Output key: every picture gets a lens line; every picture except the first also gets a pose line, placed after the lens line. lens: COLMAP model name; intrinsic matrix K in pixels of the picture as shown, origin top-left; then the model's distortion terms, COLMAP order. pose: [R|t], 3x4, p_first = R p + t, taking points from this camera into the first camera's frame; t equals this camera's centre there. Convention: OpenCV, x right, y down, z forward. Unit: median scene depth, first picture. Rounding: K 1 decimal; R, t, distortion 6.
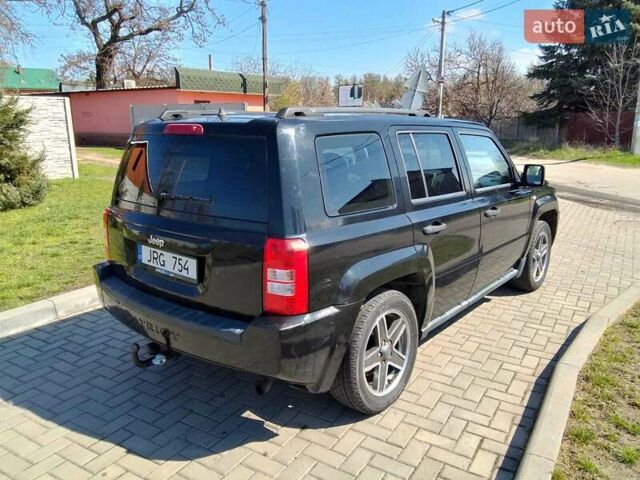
lens RADIAL K [[509.6, 0, 320.0], [0, 509.6, 240.0], [0, 0, 1]] dist [0.006161, -0.007271]
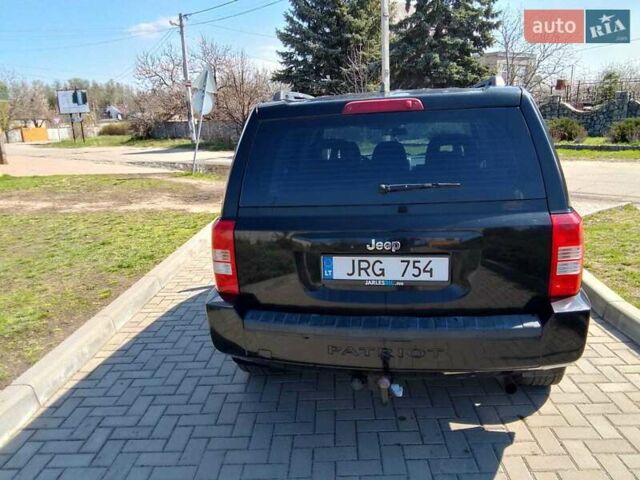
lens RADIAL K [[509.6, 0, 320.0], [0, 509.6, 240.0], [0, 0, 1]] dist [0.006161, -0.007271]
pose [[0.859614, -0.147937, 0.489059, -0.719566], [0.153628, 0.987711, 0.028744, -0.039380], [-0.487301, 0.050424, 0.871777, 0.319051]]
